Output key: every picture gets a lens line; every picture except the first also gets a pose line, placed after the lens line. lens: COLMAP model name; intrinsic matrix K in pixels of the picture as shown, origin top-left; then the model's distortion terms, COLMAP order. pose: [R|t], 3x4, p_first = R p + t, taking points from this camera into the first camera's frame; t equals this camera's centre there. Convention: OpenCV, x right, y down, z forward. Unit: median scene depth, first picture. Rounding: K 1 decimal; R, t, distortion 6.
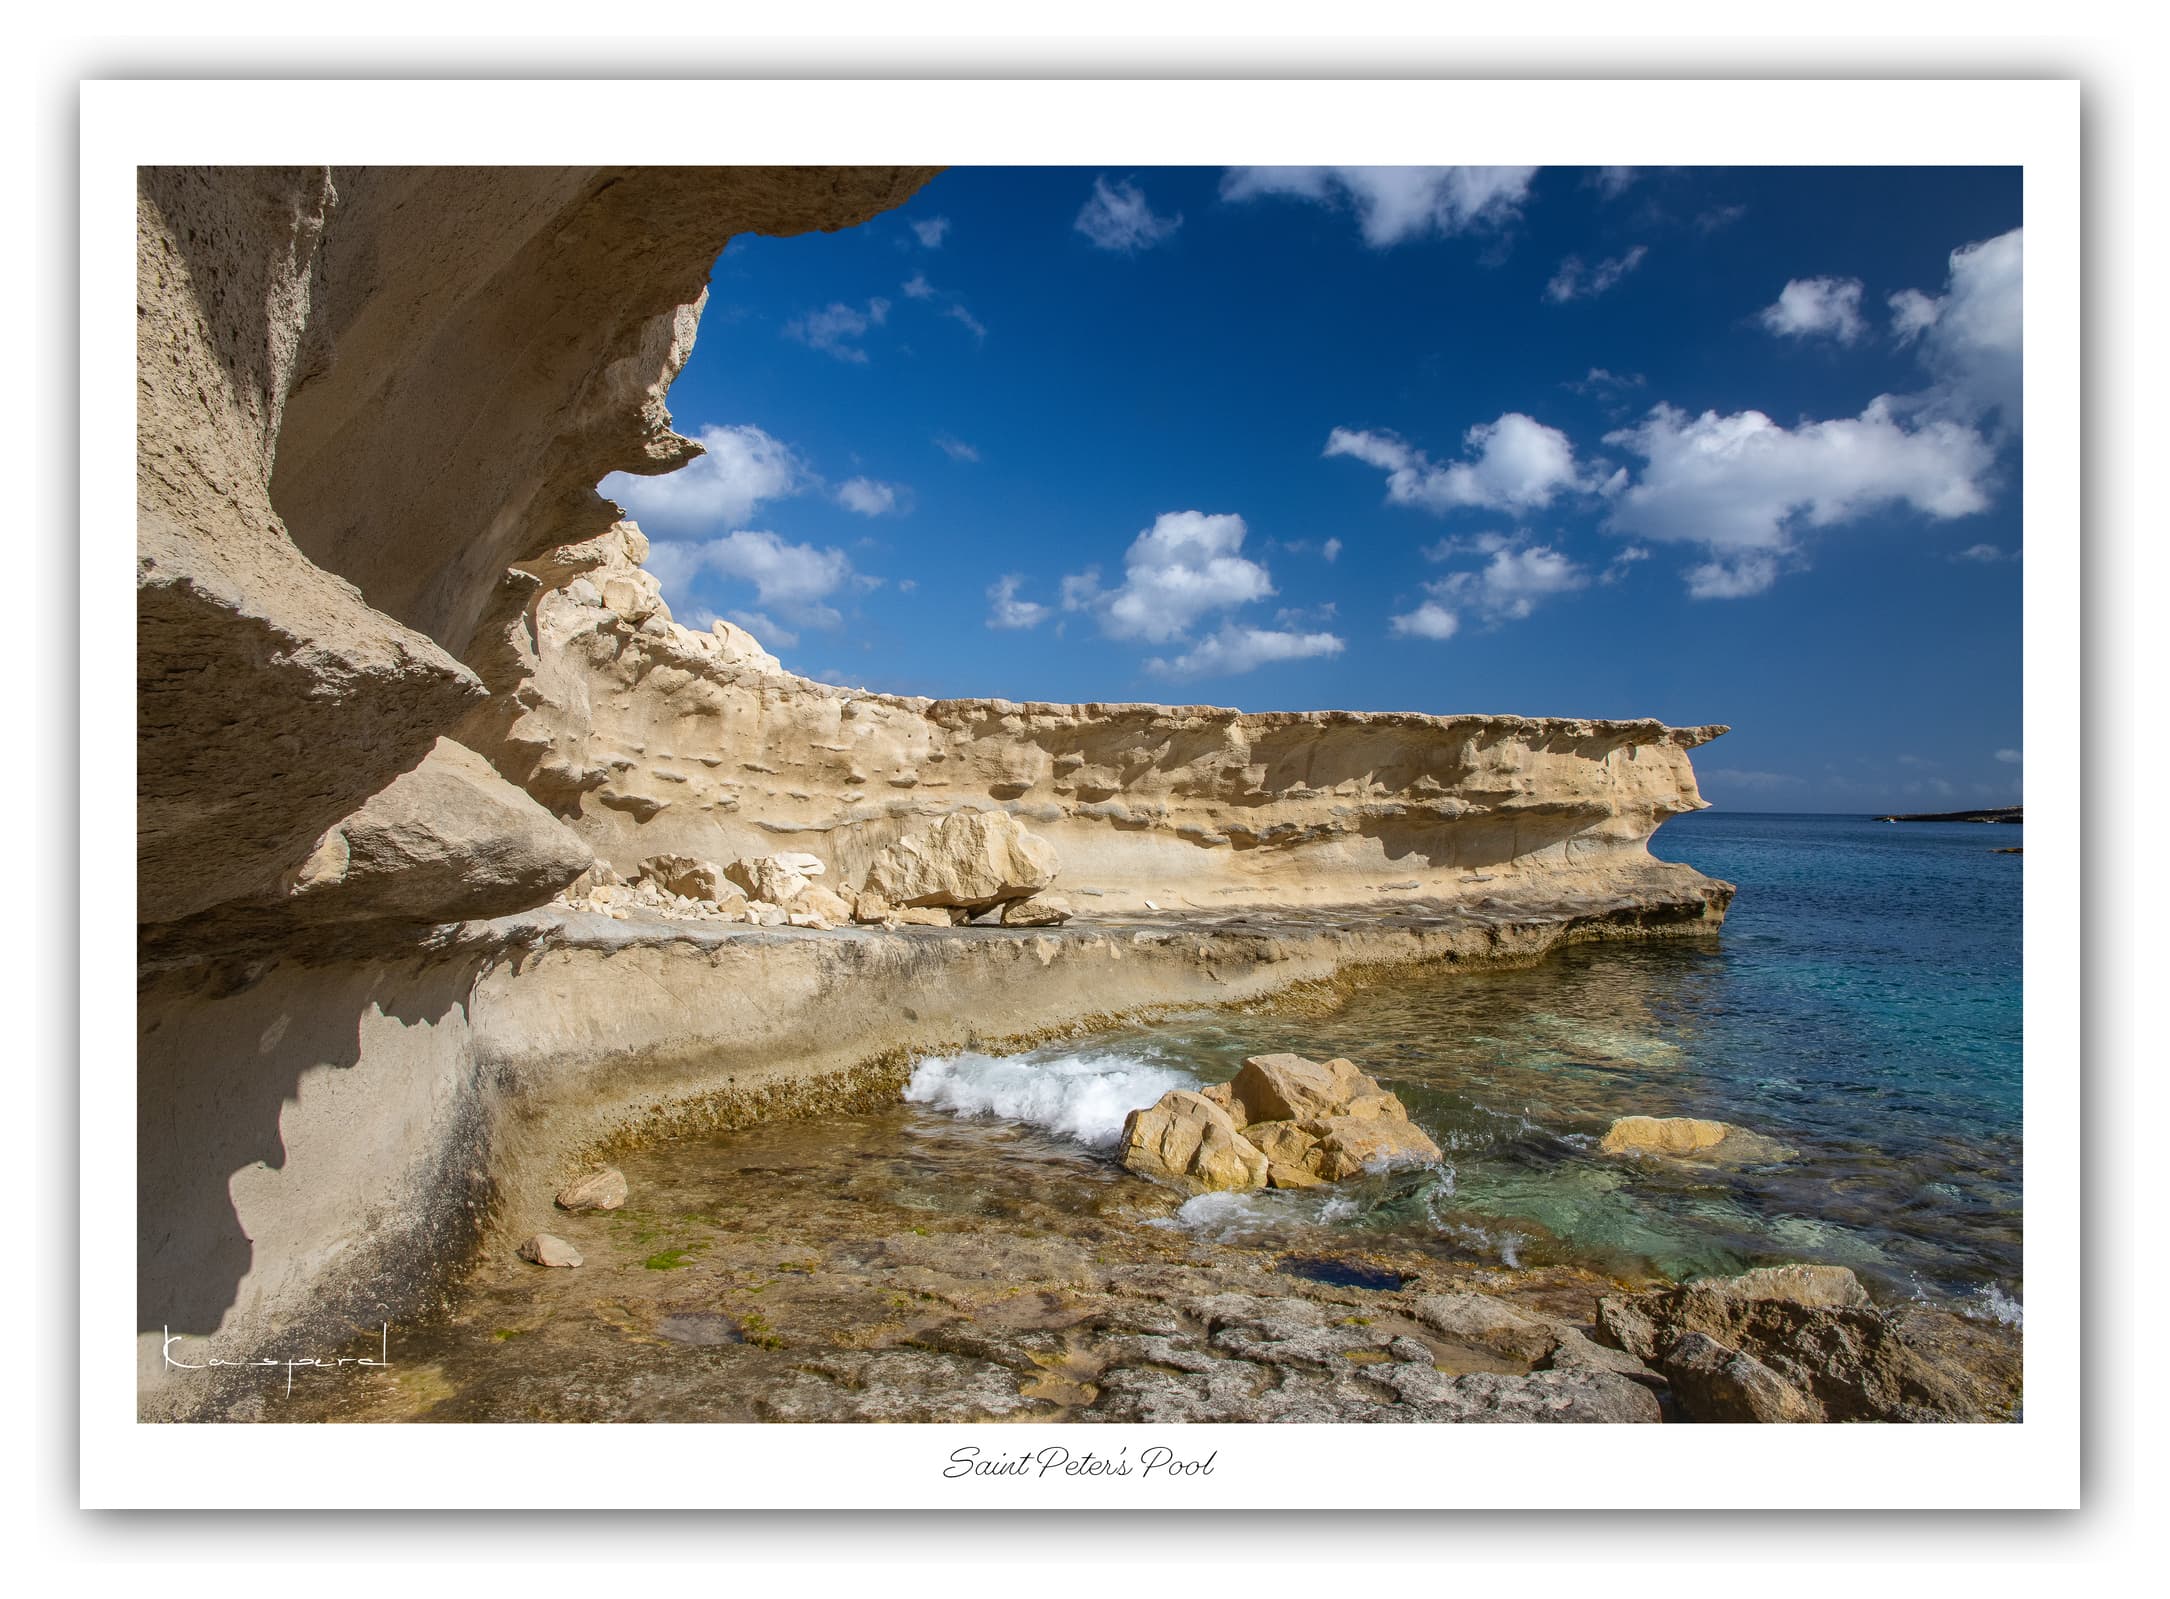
lens RADIAL K [[1434.9, 0, 1054.9], [0, 1434.9, 756.6], [0, 0, 1]] dist [-0.091189, 0.061100]
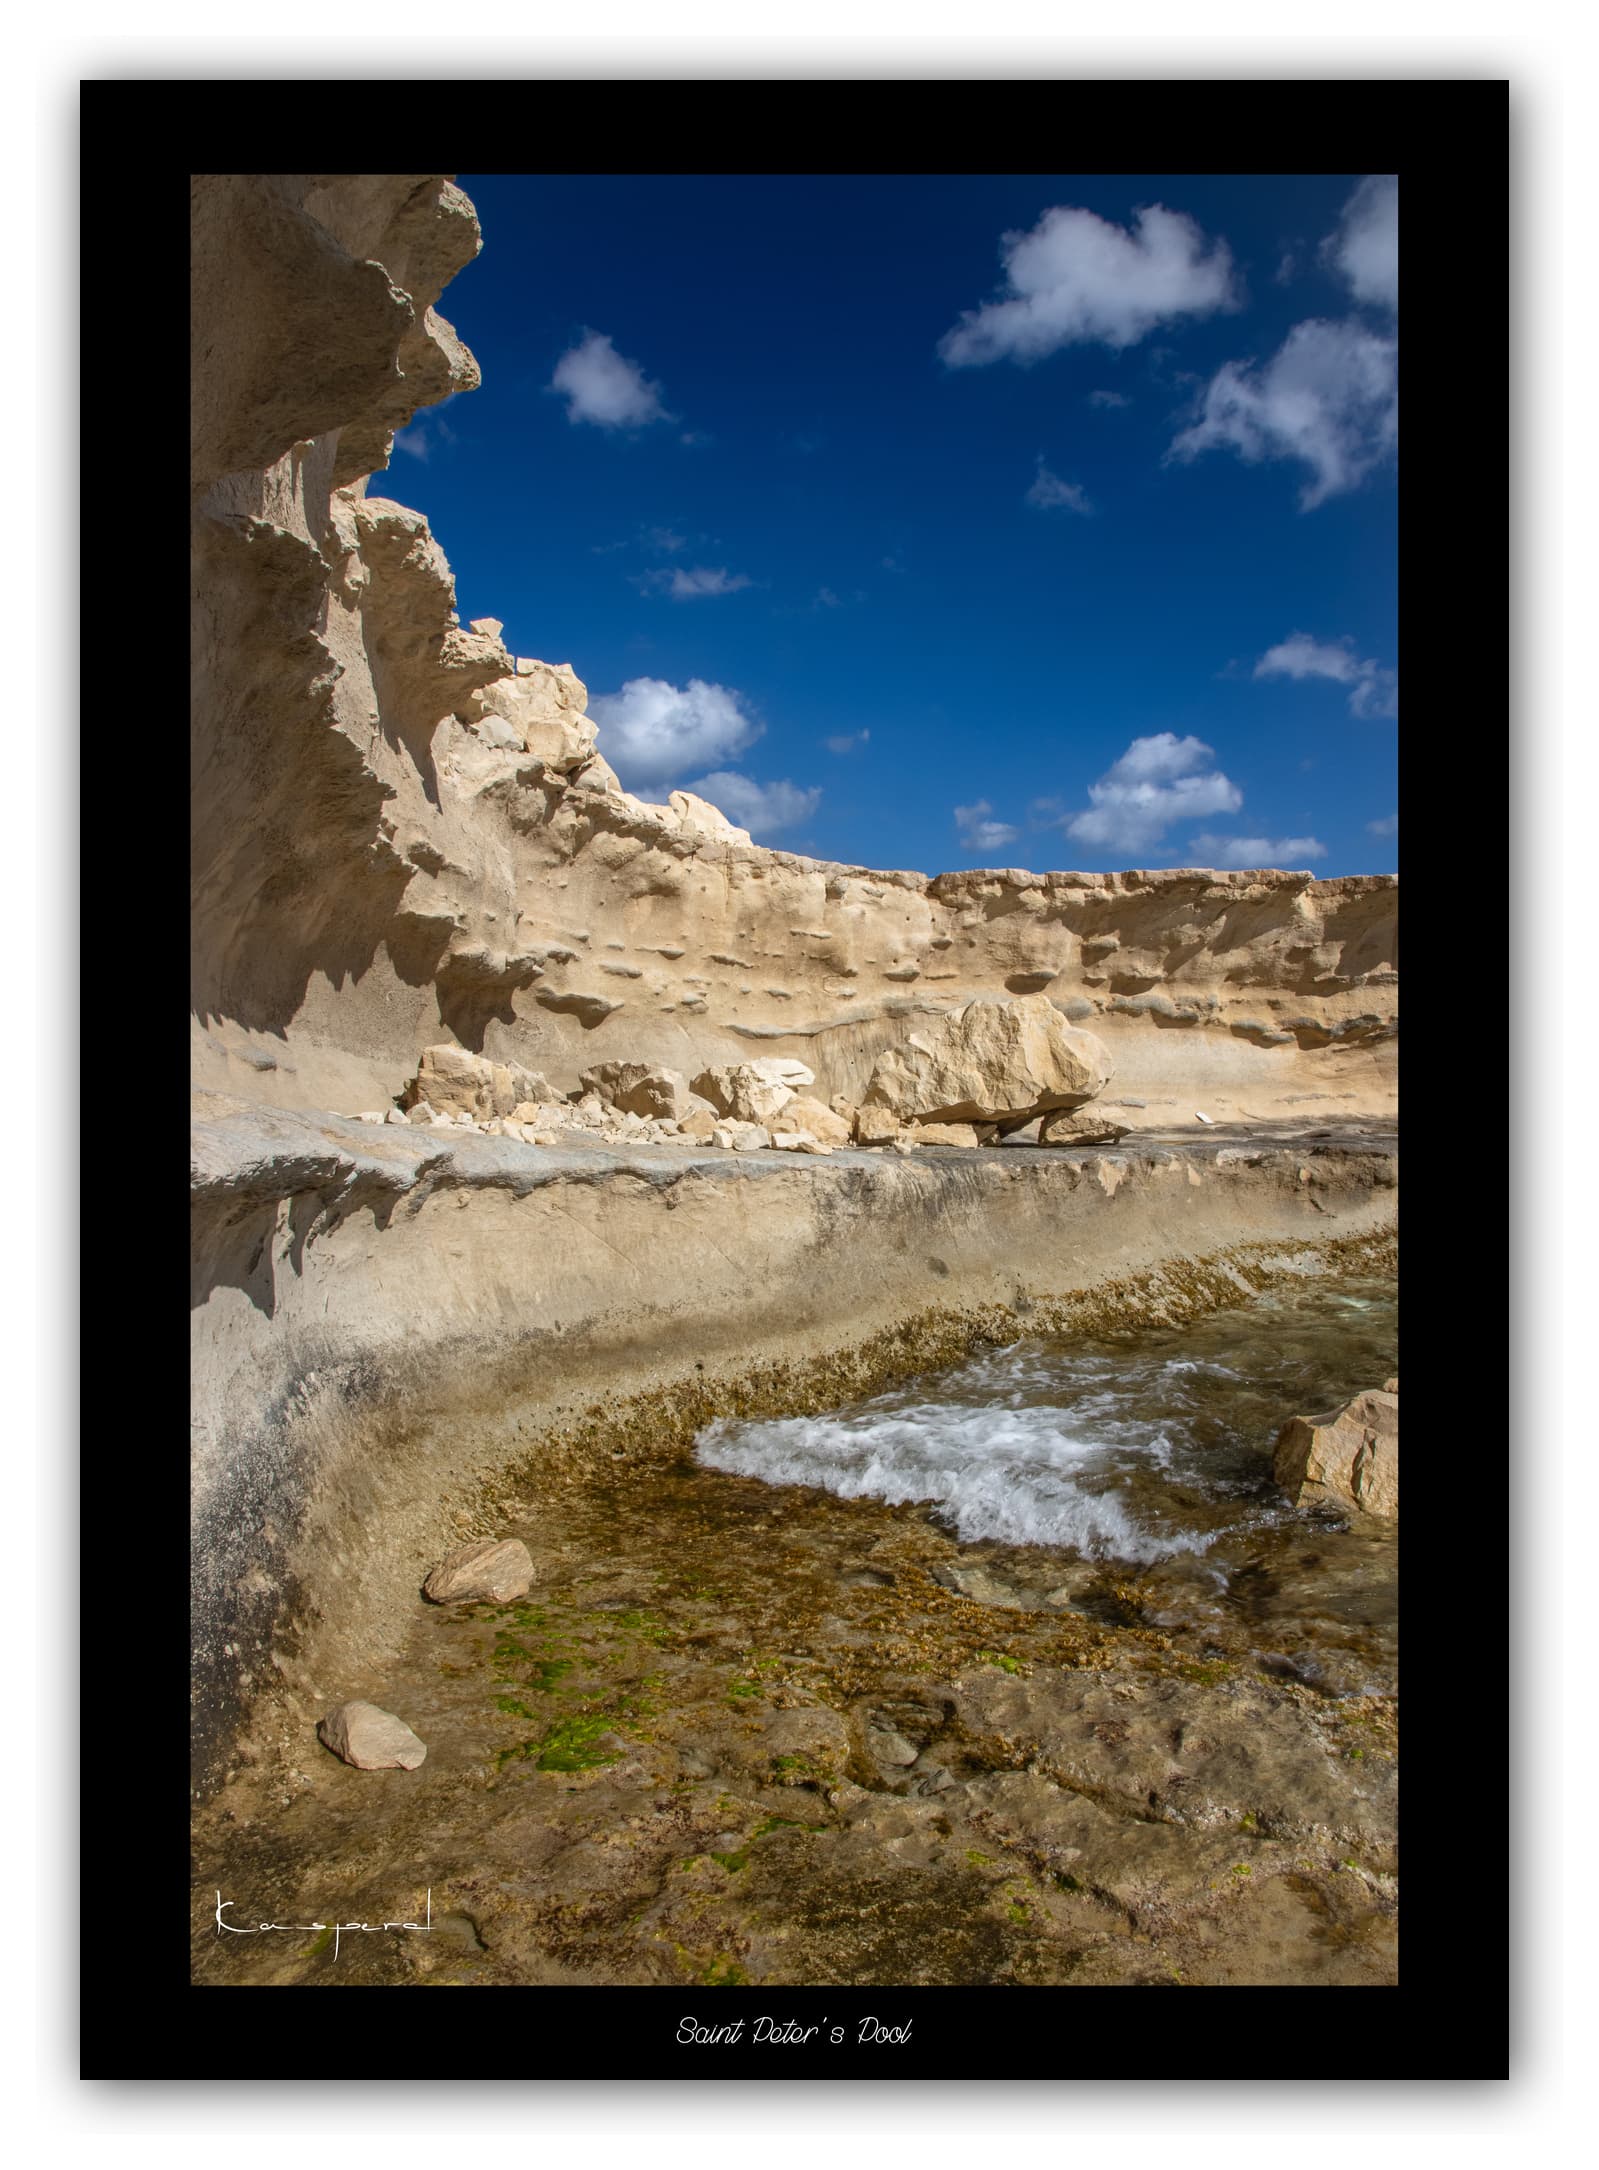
lens RADIAL K [[1434.9, 0, 784.5], [0, 1434.9, 1081.7], [0, 0, 1]] dist [-0.091189, 0.061100]
pose [[0.984932, -0.022152, -0.171519, -0.038035], [0.034425, 0.997028, 0.068914, 0.023795], [0.169482, -0.073780, 0.982768, 0.201224]]
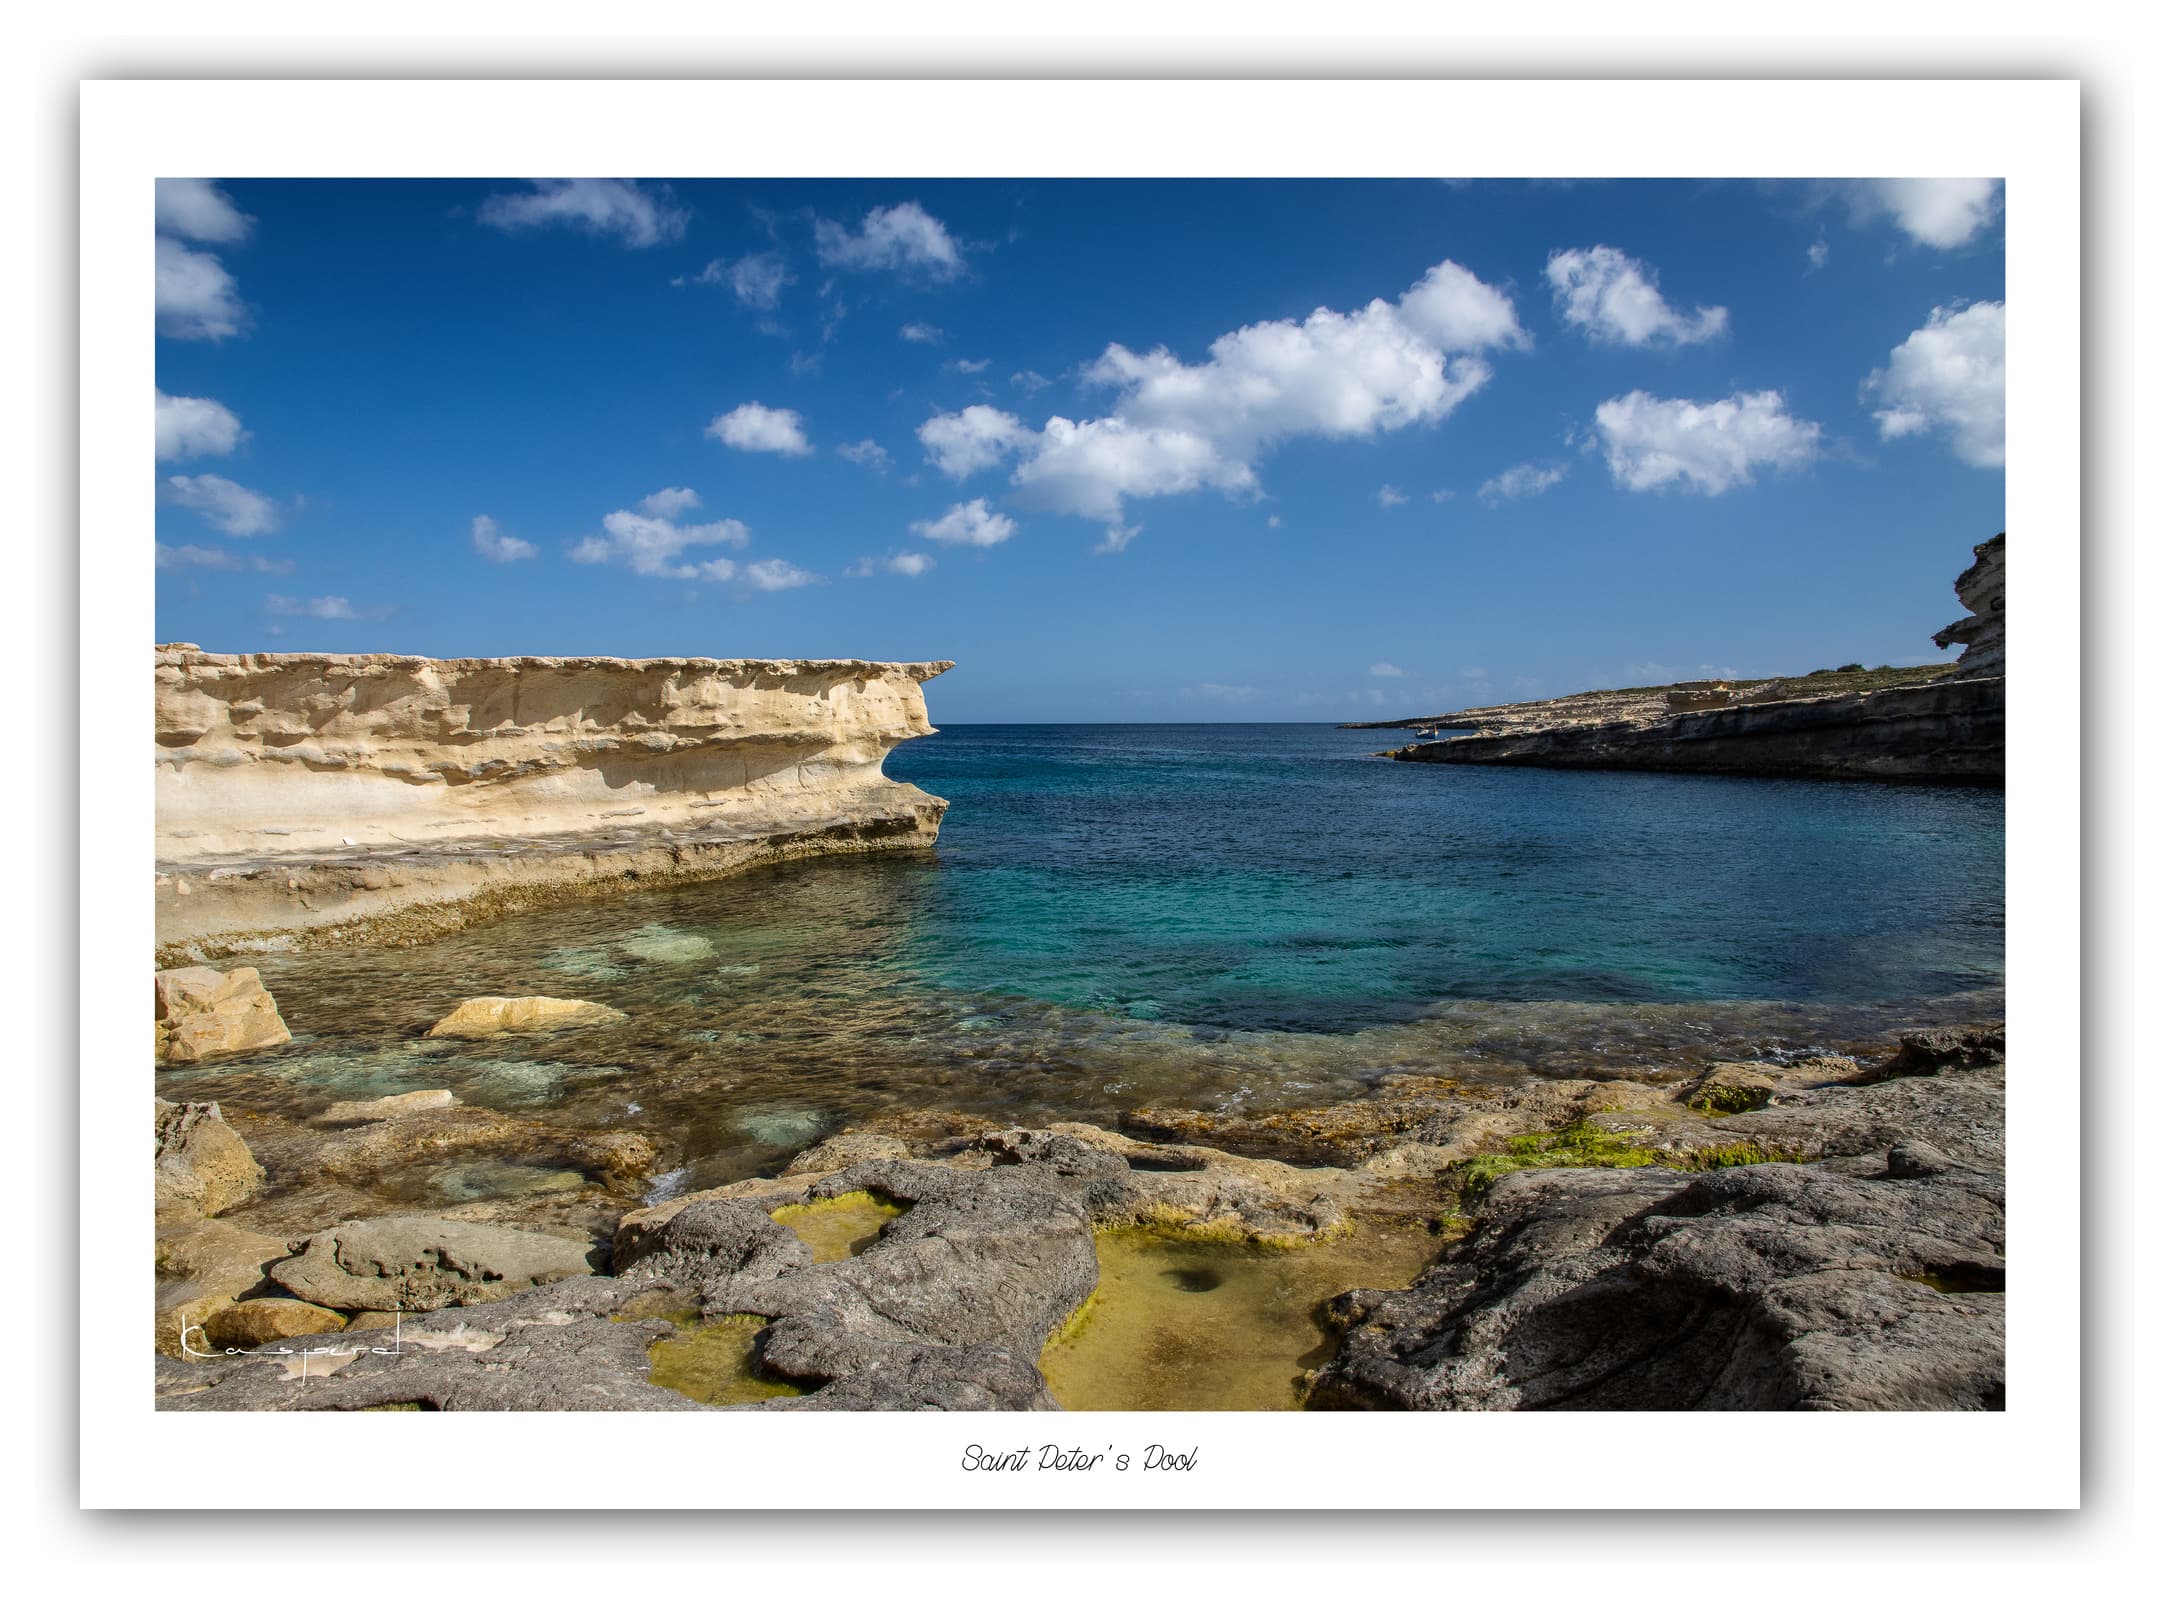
lens RADIAL K [[1434.9, 0, 1118.8], [0, 1434.9, 788.7], [0, 0, 1]] dist [-0.091189, 0.061100]
pose [[0.939096, -0.036375, 0.341724, 0.324588], [0.009272, 0.996702, 0.080616, -0.018436], [-0.343529, -0.072538, 0.936336, -0.227828]]
